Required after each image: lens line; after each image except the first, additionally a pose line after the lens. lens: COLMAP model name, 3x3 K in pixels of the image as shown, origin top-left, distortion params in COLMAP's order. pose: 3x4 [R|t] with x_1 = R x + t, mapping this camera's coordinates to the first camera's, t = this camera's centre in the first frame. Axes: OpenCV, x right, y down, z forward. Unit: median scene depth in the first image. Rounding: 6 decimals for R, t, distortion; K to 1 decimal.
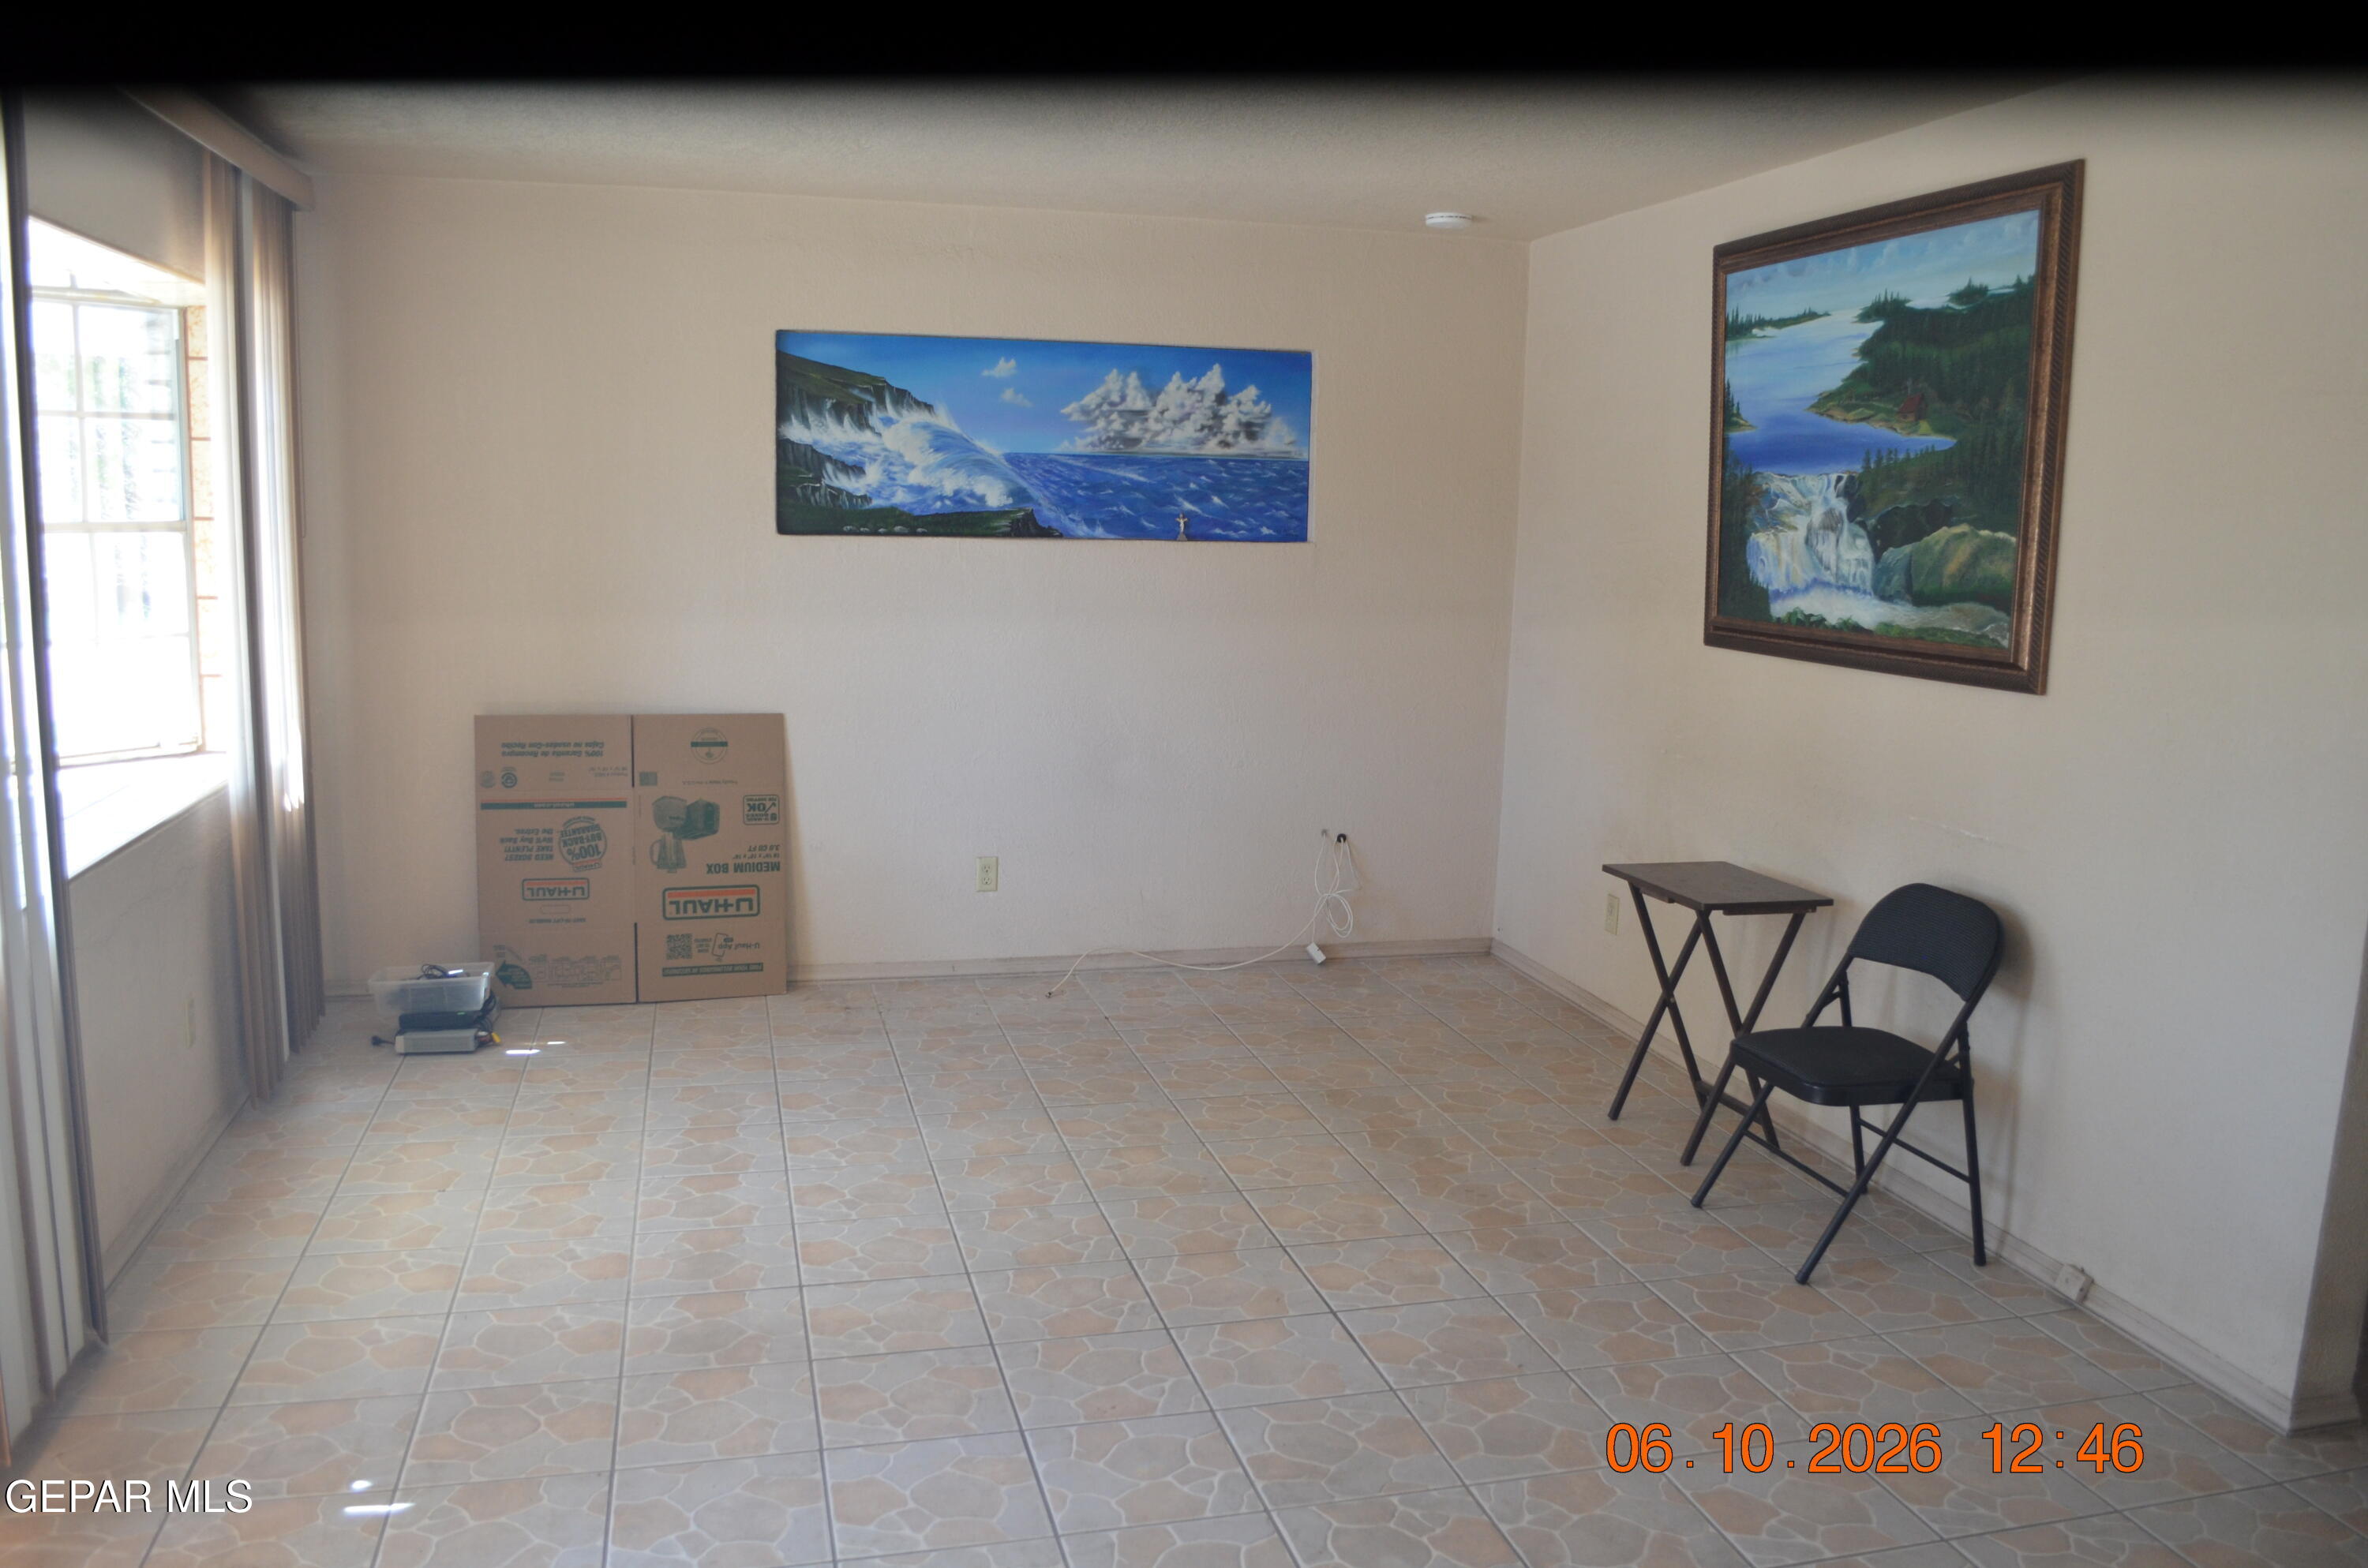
lens RADIAL K [[1882.6, 0, 1183.7], [0, 1882.6, 785.5], [0, 0, 1]] dist [-0.088707, 0.015782]
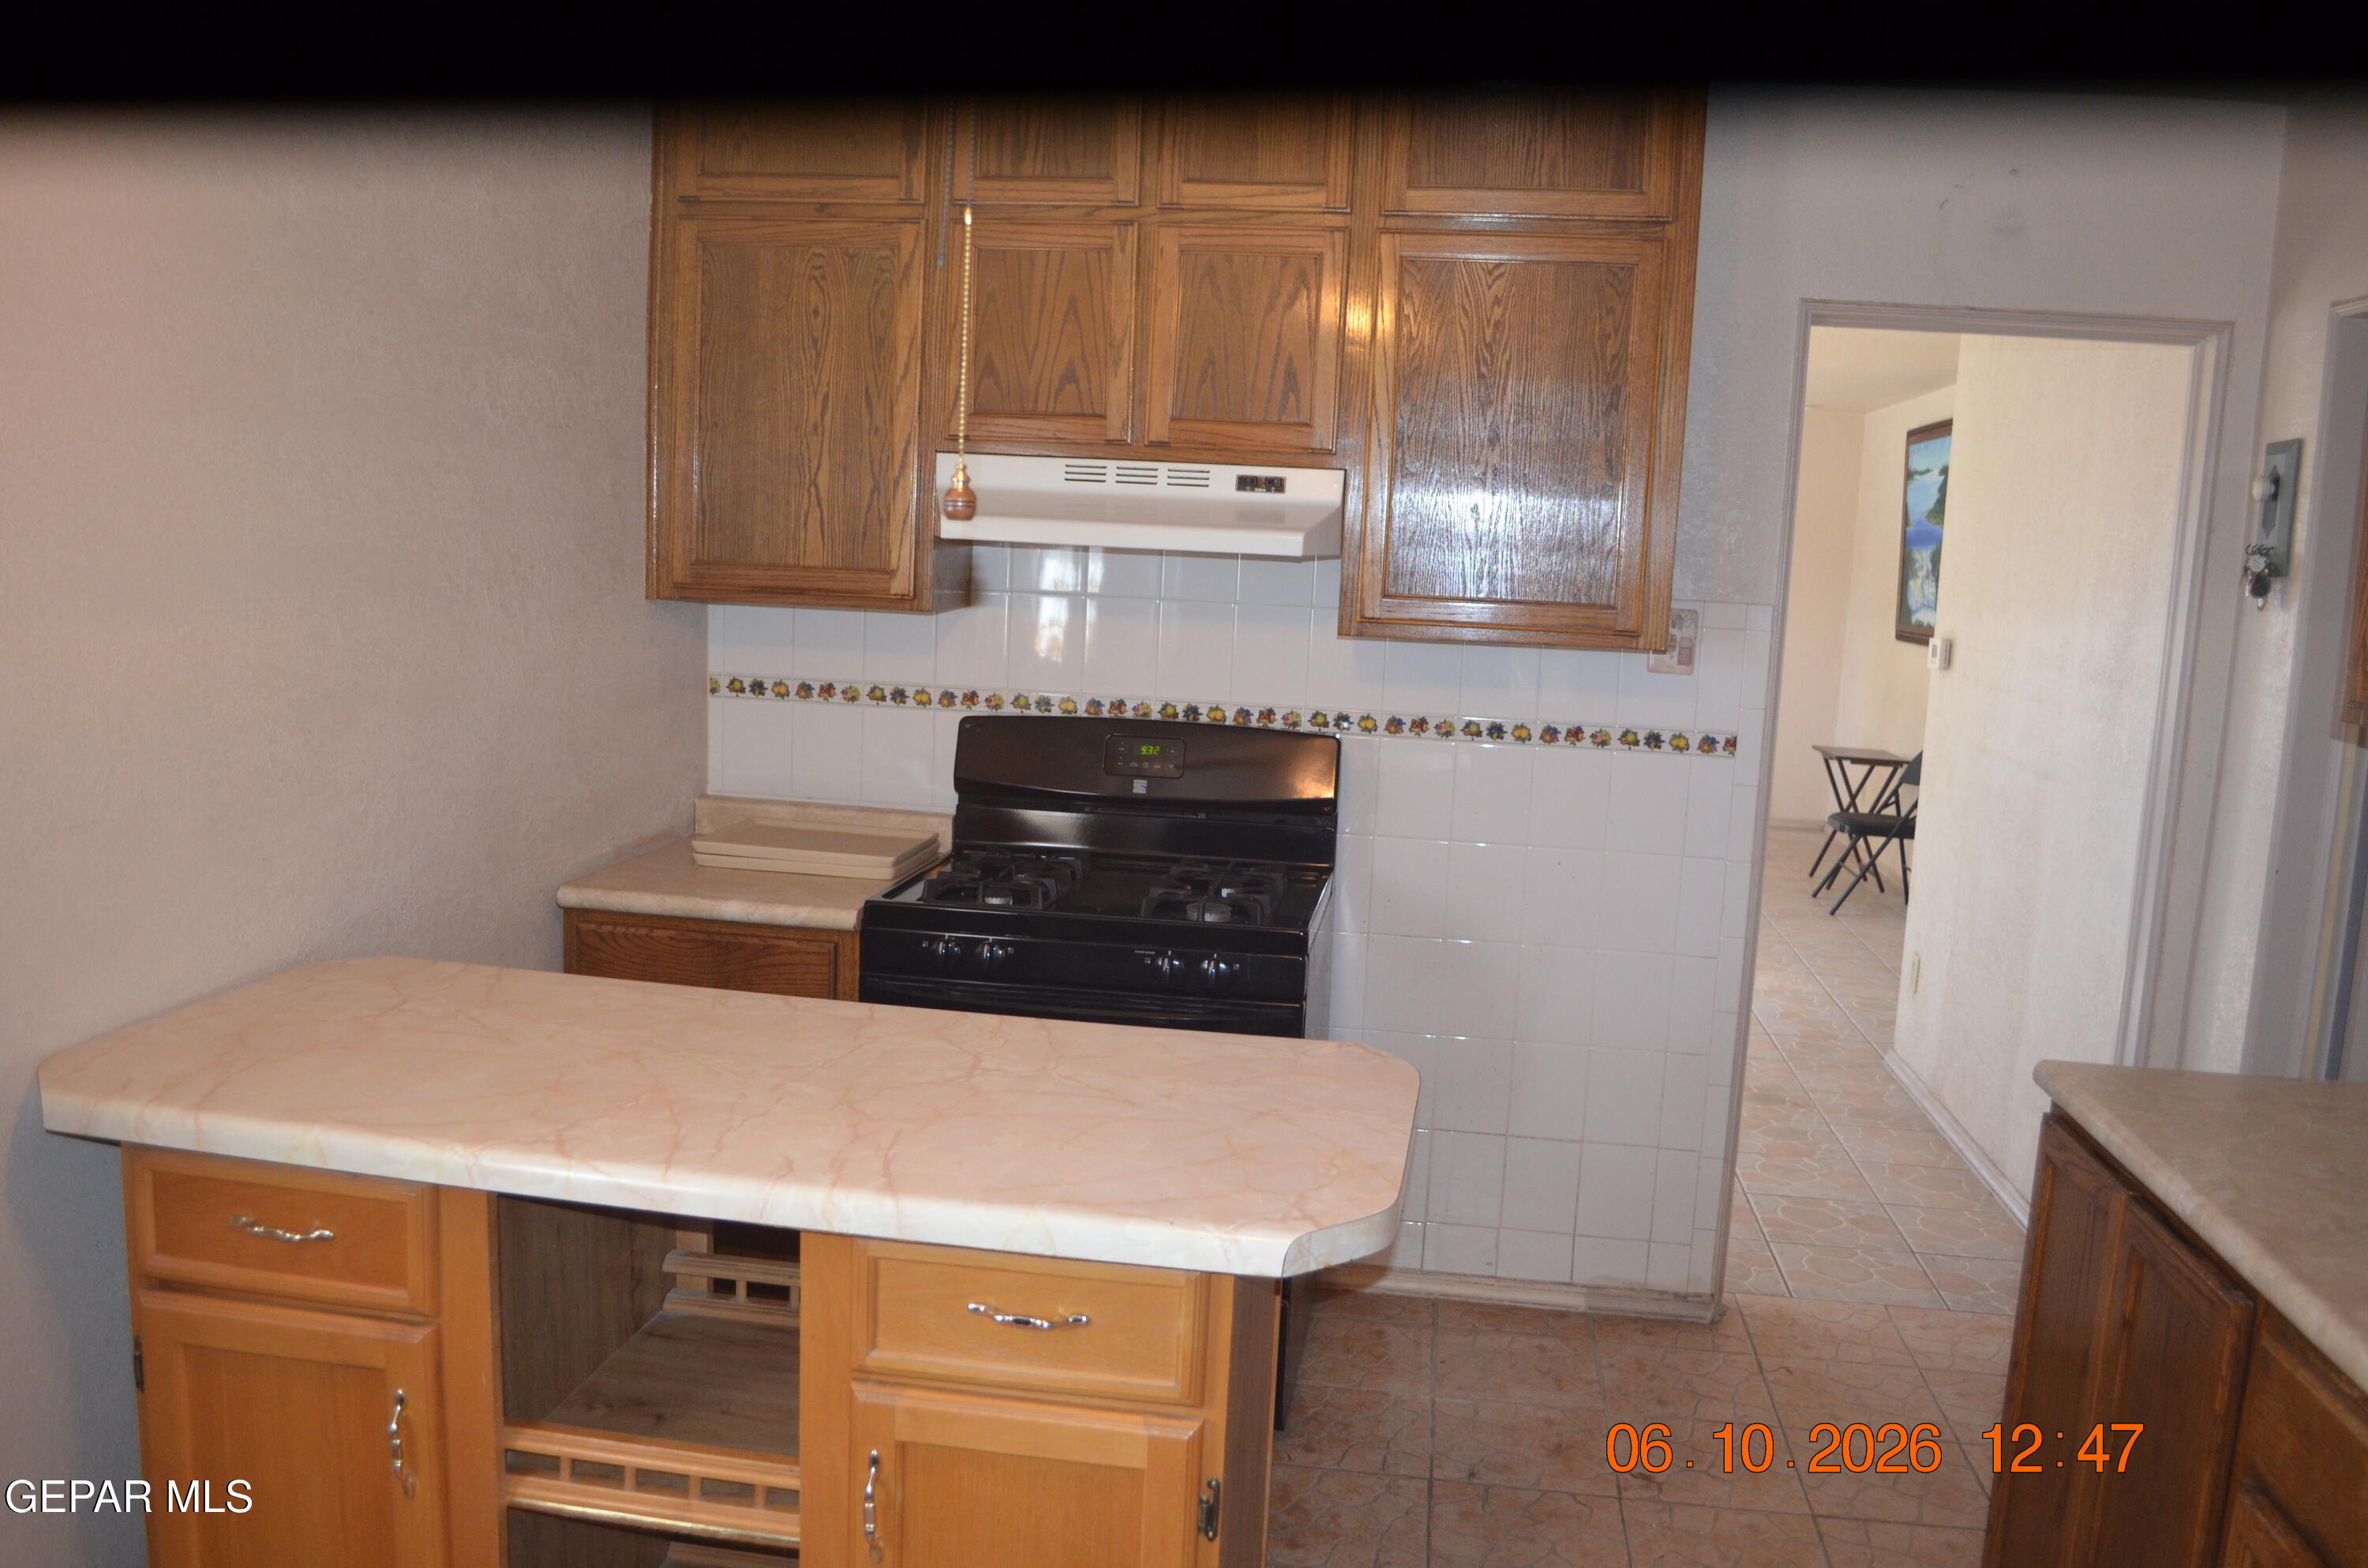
lens RADIAL K [[1882.6, 0, 1183.5], [0, 1882.6, 789.5], [0, 0, 1]] dist [-0.088707, 0.015782]
pose [[0.926758, 0.071658, -0.368760, 0.340197], [-0.082291, 0.996521, -0.013167, 0.170737], [0.366534, 0.042548, 0.929431, -1.071308]]
